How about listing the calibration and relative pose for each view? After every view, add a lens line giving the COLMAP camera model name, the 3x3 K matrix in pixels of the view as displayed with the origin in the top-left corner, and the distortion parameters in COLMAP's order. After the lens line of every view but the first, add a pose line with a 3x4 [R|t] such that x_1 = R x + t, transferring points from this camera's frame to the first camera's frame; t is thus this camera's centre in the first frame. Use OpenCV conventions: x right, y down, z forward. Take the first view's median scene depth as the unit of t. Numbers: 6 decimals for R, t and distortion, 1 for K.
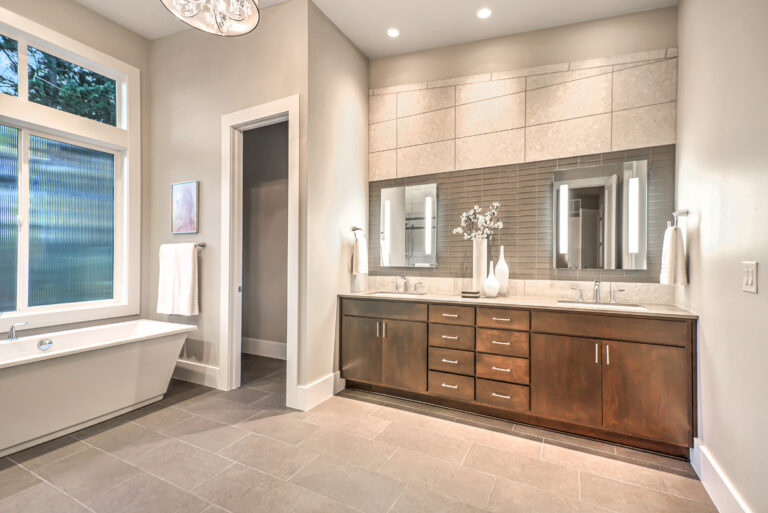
lens RADIAL K [[352.6, 0, 384.5], [0, 352.6, 260.2], [0, 0, 1]] dist [0.003672, 0.000082]
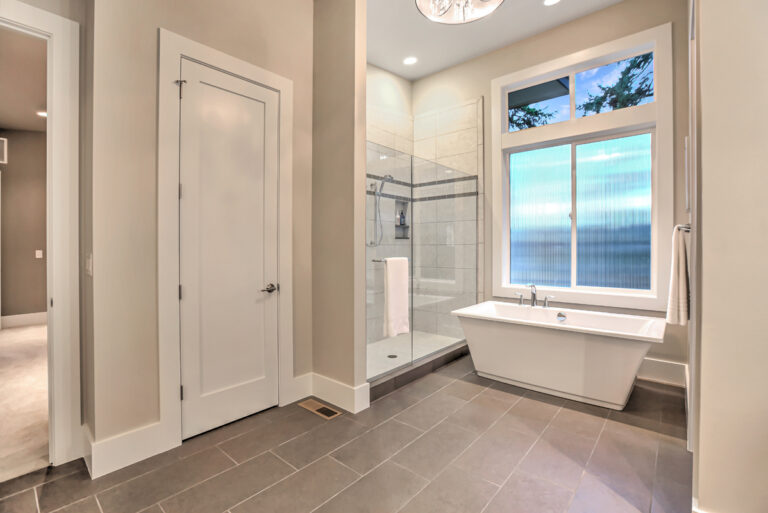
lens RADIAL K [[352.6, 0, 396.5], [0, 352.6, 242.2], [0, 0, 1]] dist [0.003672, 0.000082]
pose [[-0.217402, -0.011261, -0.976017, 0.381448], [0.000311, 0.999933, -0.011606, -0.005178], [0.976082, -0.002827, -0.217384, 0.764964]]
